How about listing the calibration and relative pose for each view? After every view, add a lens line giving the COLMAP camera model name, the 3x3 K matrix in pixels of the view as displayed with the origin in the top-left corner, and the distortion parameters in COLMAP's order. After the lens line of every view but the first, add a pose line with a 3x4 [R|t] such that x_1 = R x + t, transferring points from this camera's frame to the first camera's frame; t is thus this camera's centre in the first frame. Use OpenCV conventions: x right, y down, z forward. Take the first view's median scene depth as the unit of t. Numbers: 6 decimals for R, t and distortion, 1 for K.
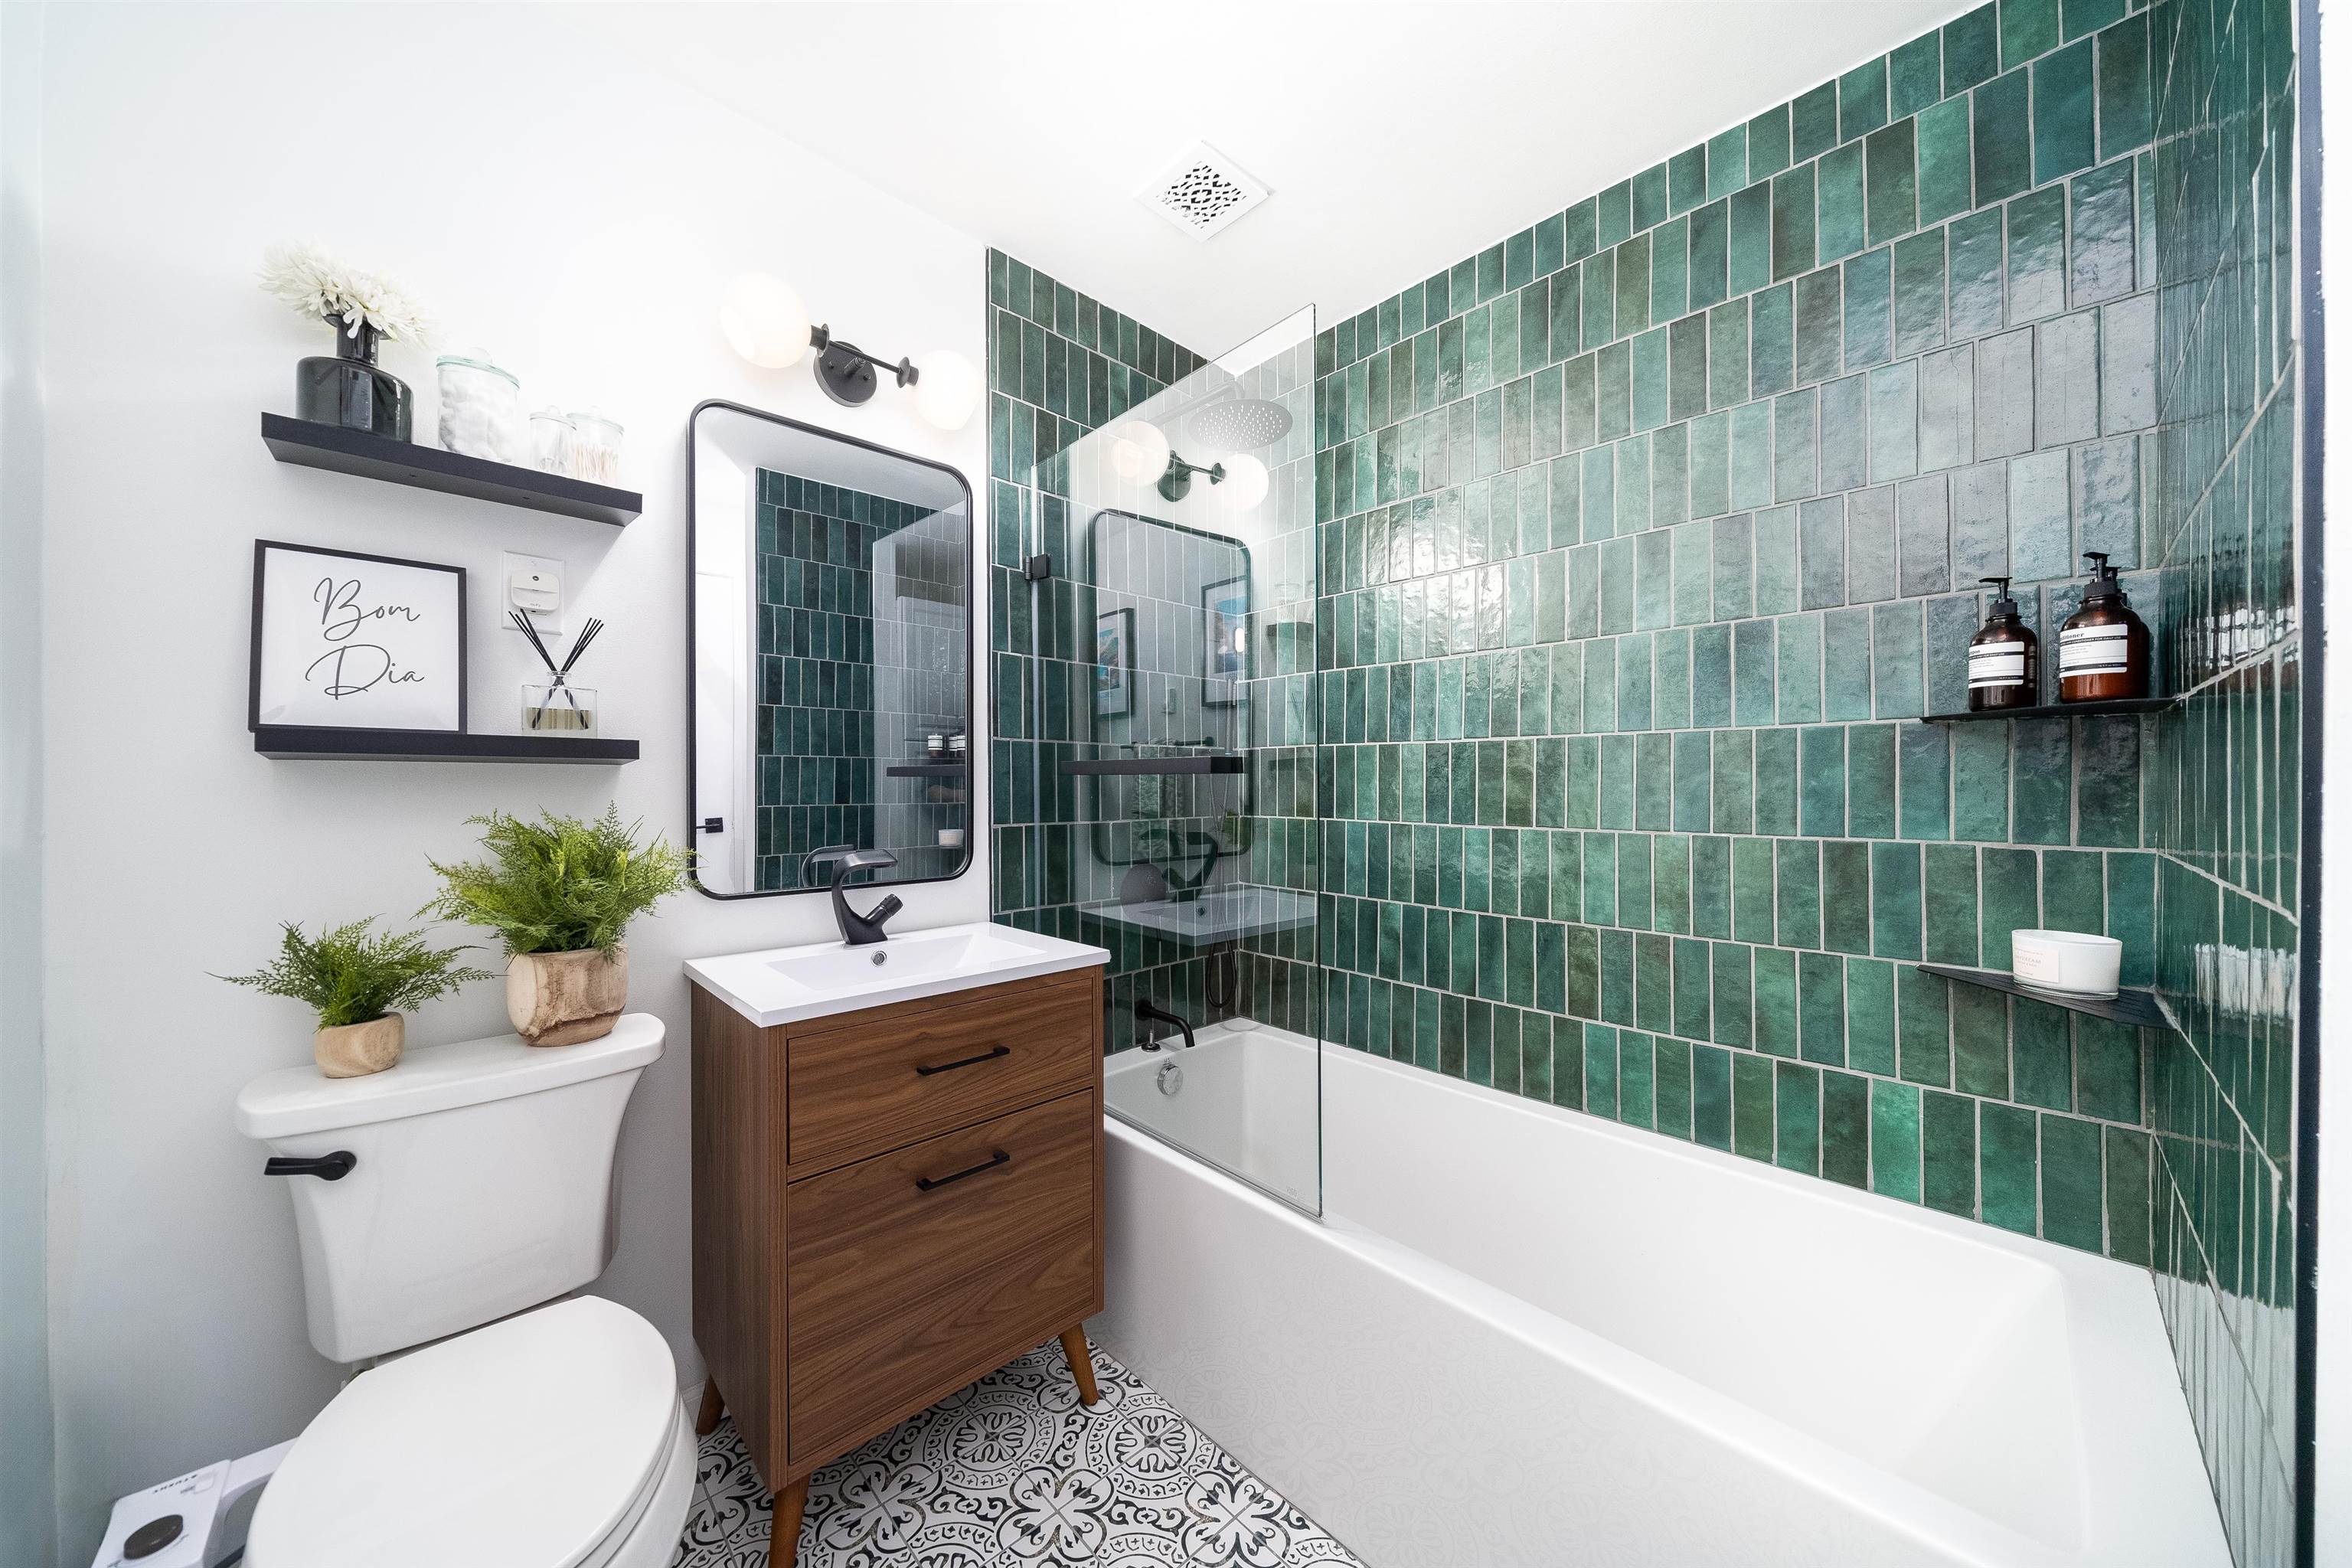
lens RADIAL K [[804.0, 0, 1176.0], [0, 804.0, 784.0], [0, 0, 1]] dist [-0.009597, 0.000220]
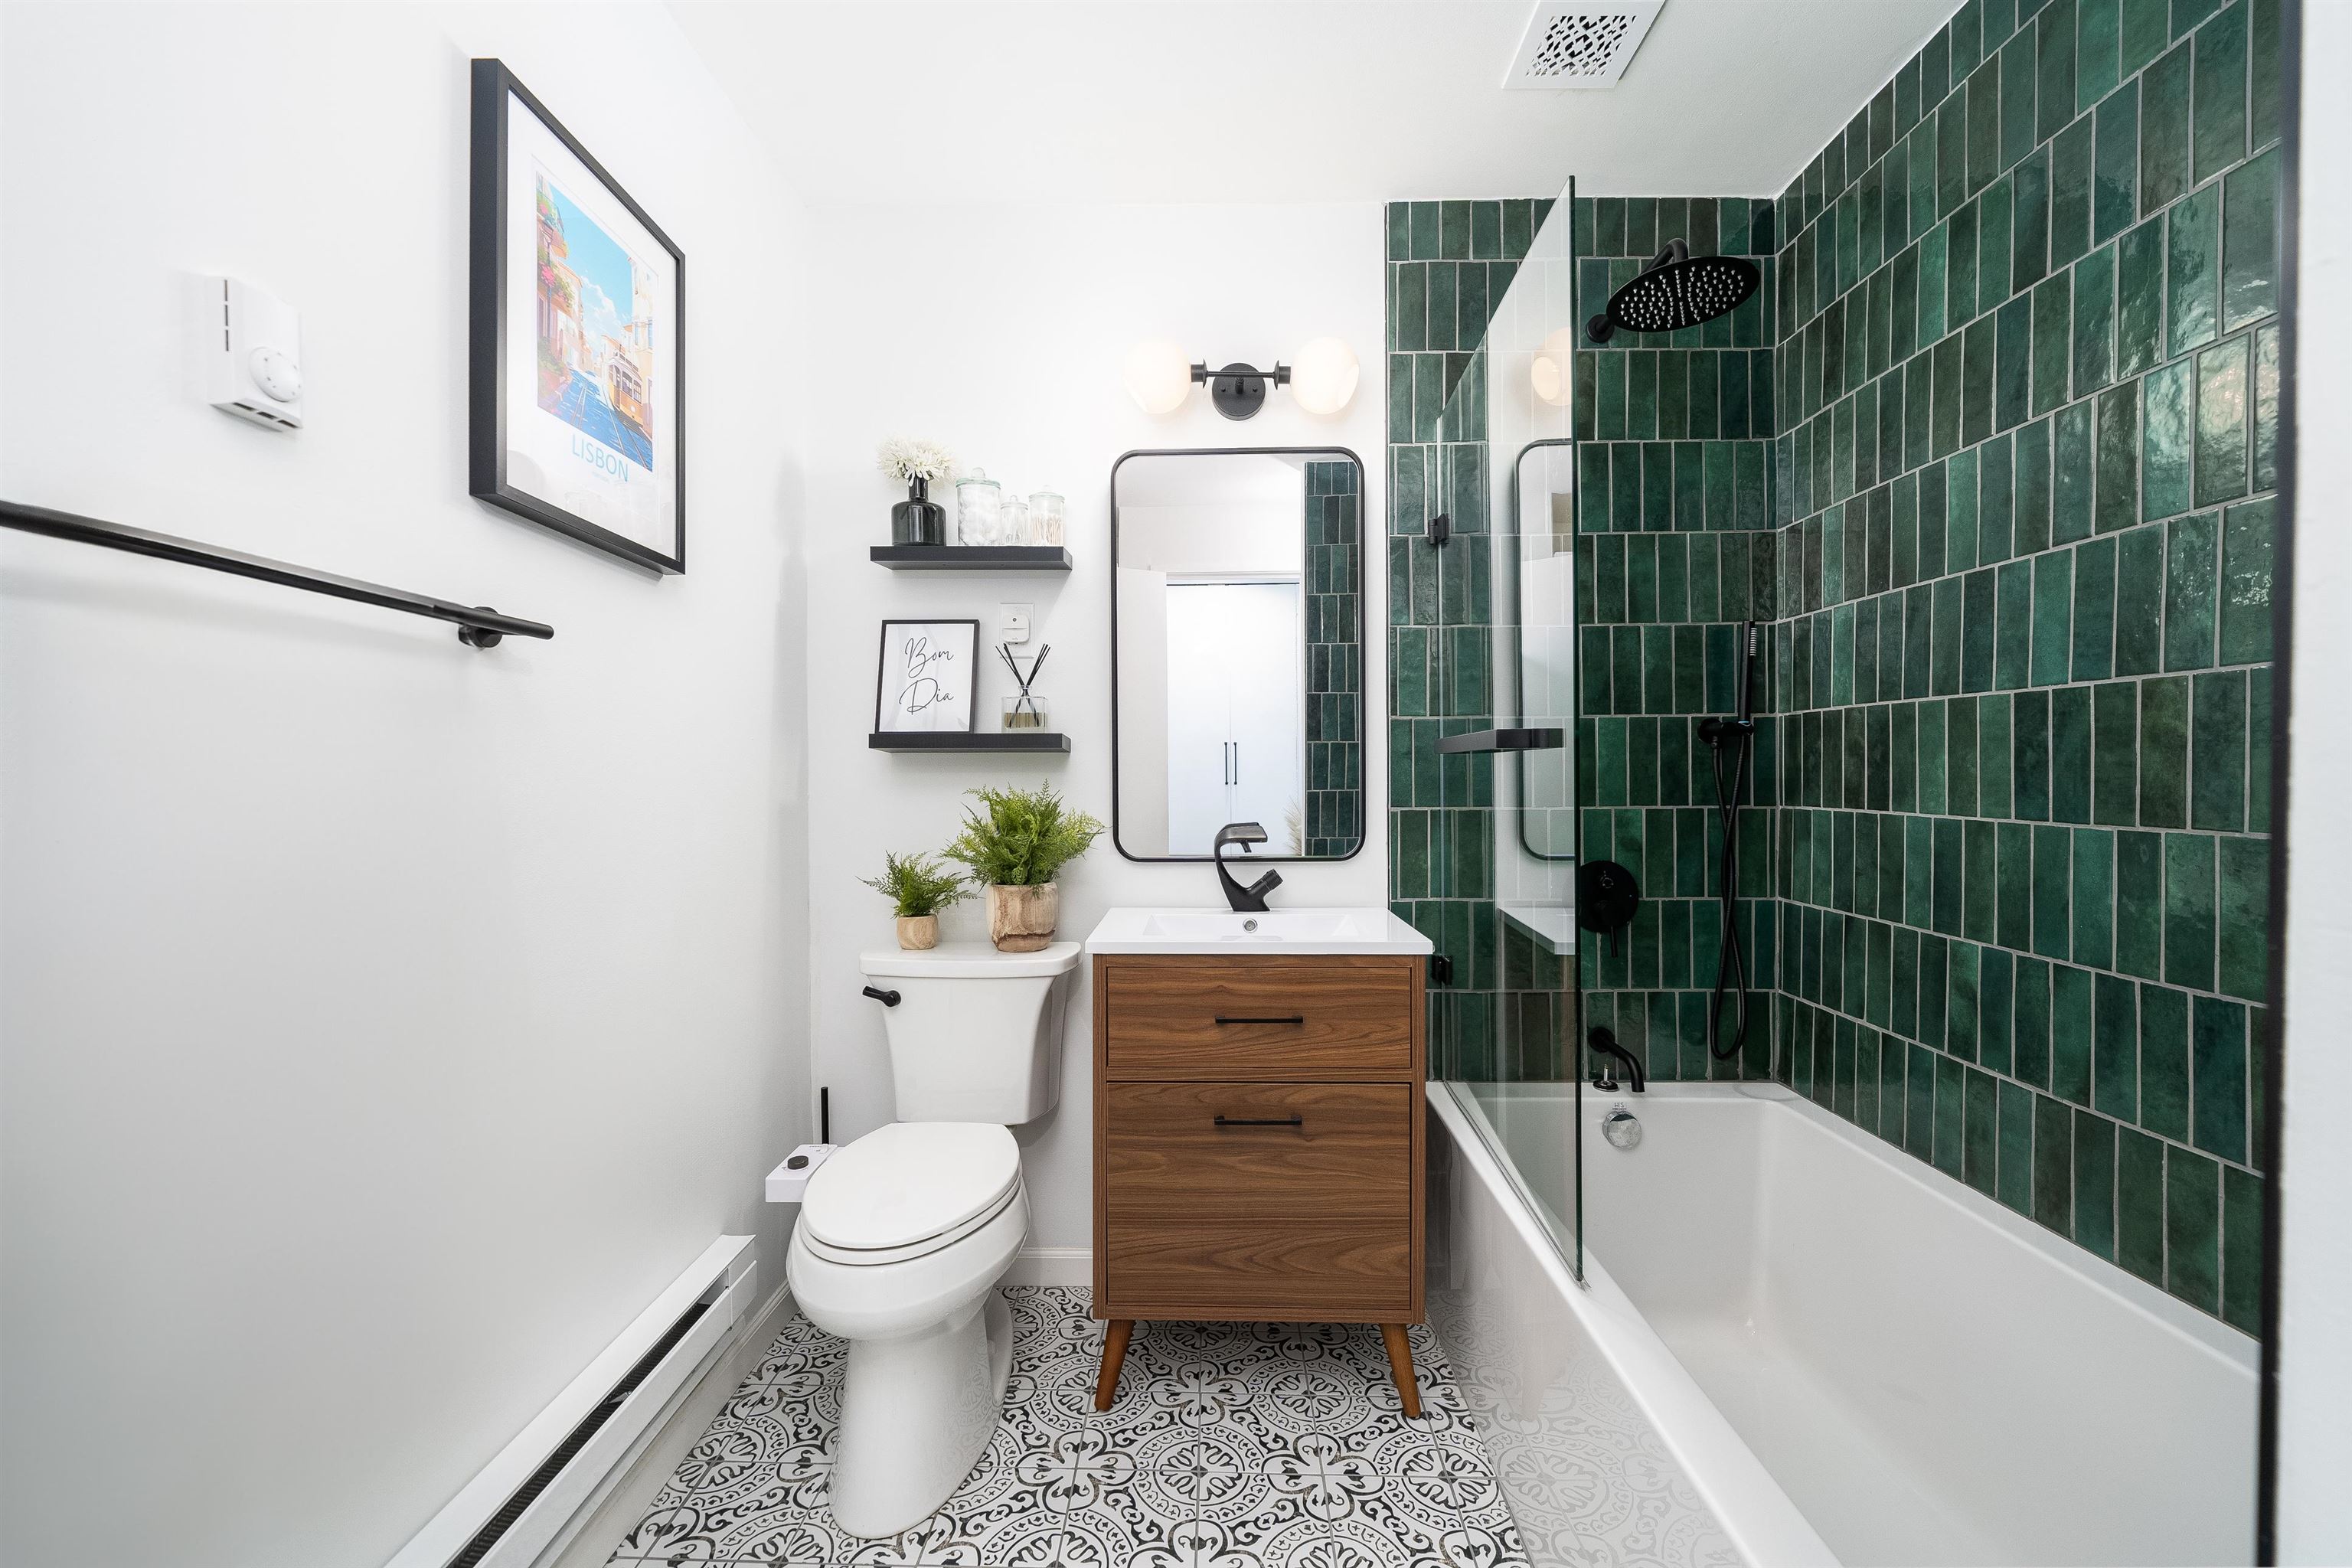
lens RADIAL K [[953.8, 0, 1176.0], [0, 953.8, 784.0], [0, 0, 1]] dist [-0.009394, -0.000042]
pose [[0.708022, 0.002466, -0.706186, 0.530047], [0.005383, 0.999946, 0.008888, 0.014714], [0.706169, -0.010094, 0.707971, 0.015286]]
